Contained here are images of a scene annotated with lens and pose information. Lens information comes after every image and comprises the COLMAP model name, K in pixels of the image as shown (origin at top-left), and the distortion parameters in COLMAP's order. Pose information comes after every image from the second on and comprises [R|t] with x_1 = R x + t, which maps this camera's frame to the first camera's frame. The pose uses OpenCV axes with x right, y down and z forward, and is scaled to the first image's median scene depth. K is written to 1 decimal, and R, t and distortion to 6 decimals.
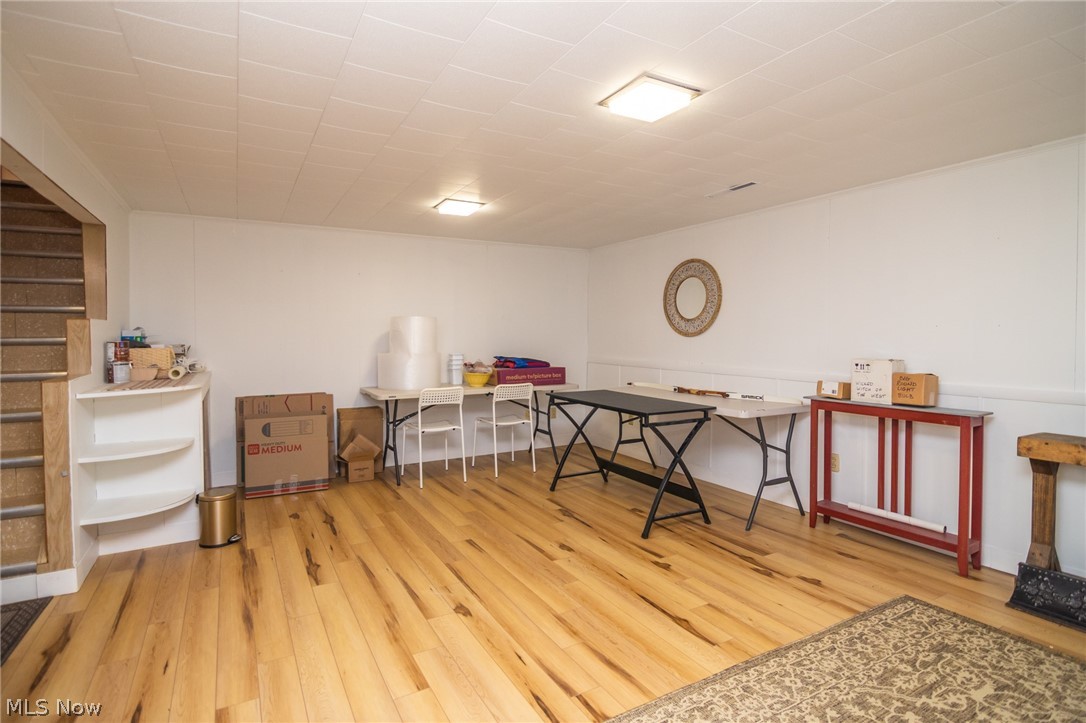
lens RADIAL K [[560.6, 0, 540.8], [0, 560.6, 349.7], [0, 0, 1]] dist [-0.002885, -0.001222]
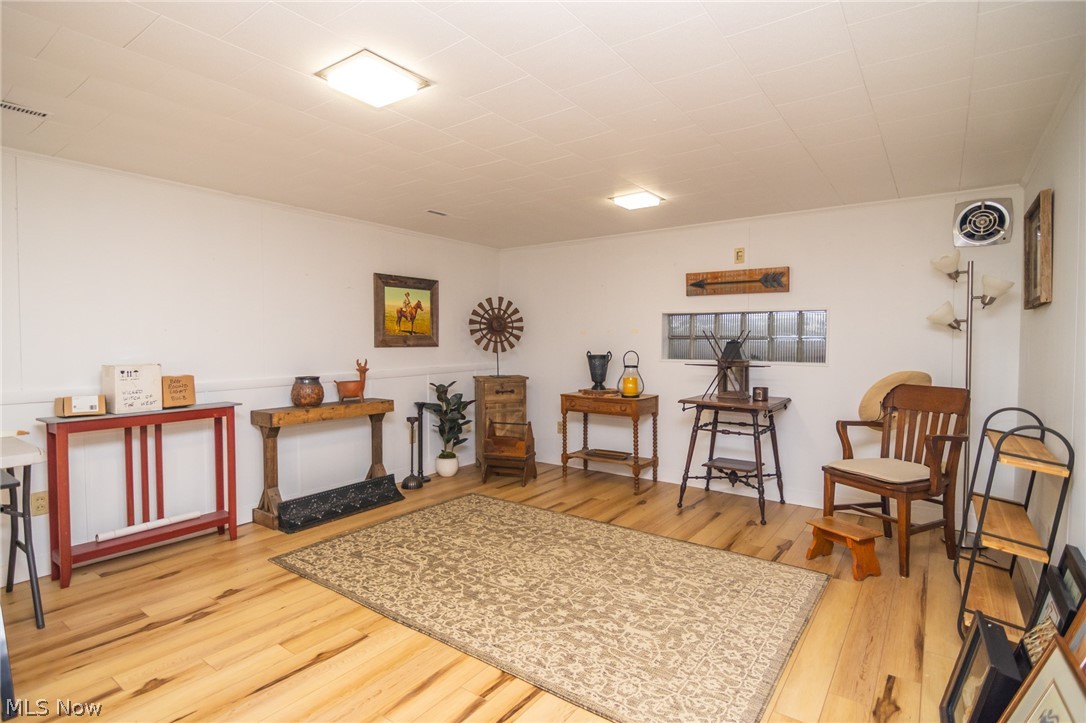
lens RADIAL K [[544.4, 0, 542.6], [0, 544.4, 352.4], [0, 0, 1]] dist [0.001155, -0.000671]
pose [[-0.427014, -0.019168, 0.904042, -0.586985], [0.022891, 0.999226, 0.031999, -0.019761], [-0.903955, 0.034359, -0.426245, 0.893374]]
